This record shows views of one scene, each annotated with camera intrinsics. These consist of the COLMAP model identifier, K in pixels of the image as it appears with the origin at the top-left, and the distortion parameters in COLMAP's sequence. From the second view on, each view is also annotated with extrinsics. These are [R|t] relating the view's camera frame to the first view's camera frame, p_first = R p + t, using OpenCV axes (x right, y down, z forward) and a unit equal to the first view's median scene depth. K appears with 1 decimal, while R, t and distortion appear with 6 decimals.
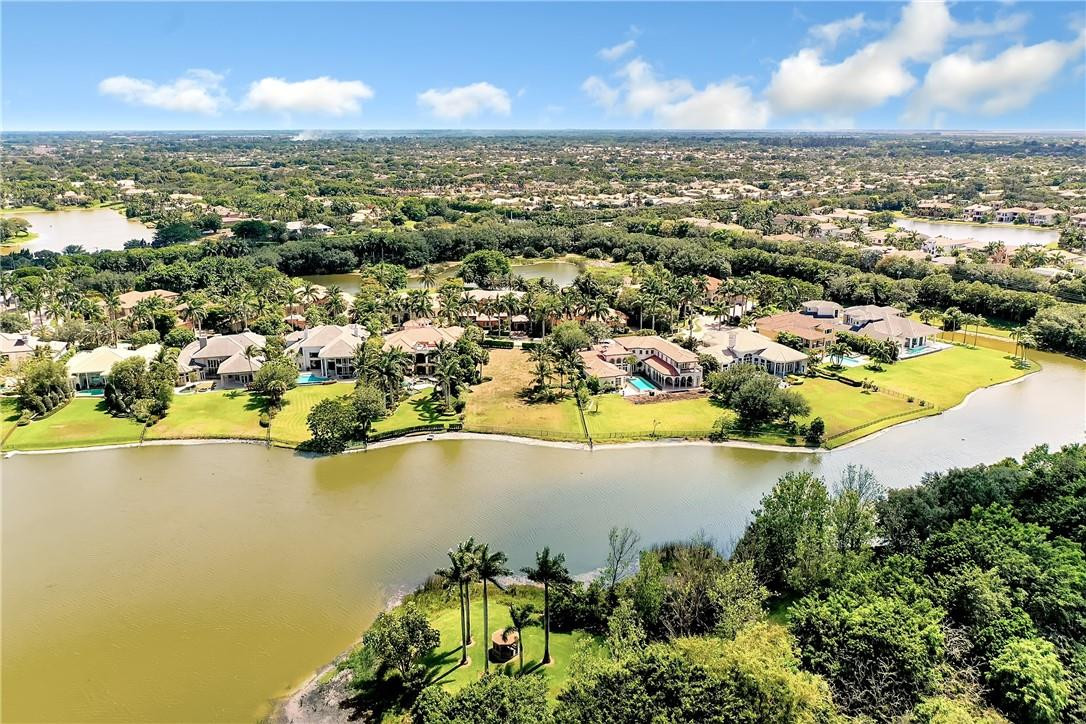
lens RADIAL K [[846.7, 0, 547.0], [0, 846.7, 364.7], [0, 0, 1]] dist [-0.005493, -0.000924]
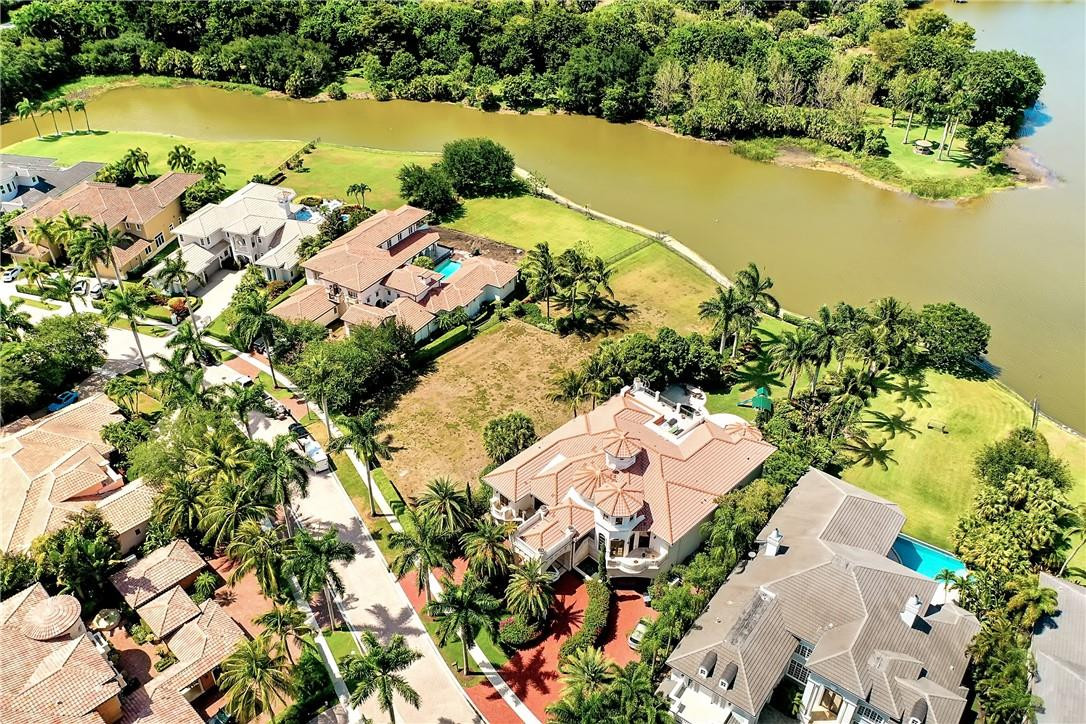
lens RADIAL K [[846.7, 0, 547.0], [0, 846.7, 364.7], [0, 0, 1]] dist [-0.005493, -0.000924]
pose [[-0.698414, -0.423067, 0.577263, -0.289582], [0.181194, 0.675777, 0.714488, -0.314760], [-0.692377, 0.603606, -0.395315, 1.011201]]
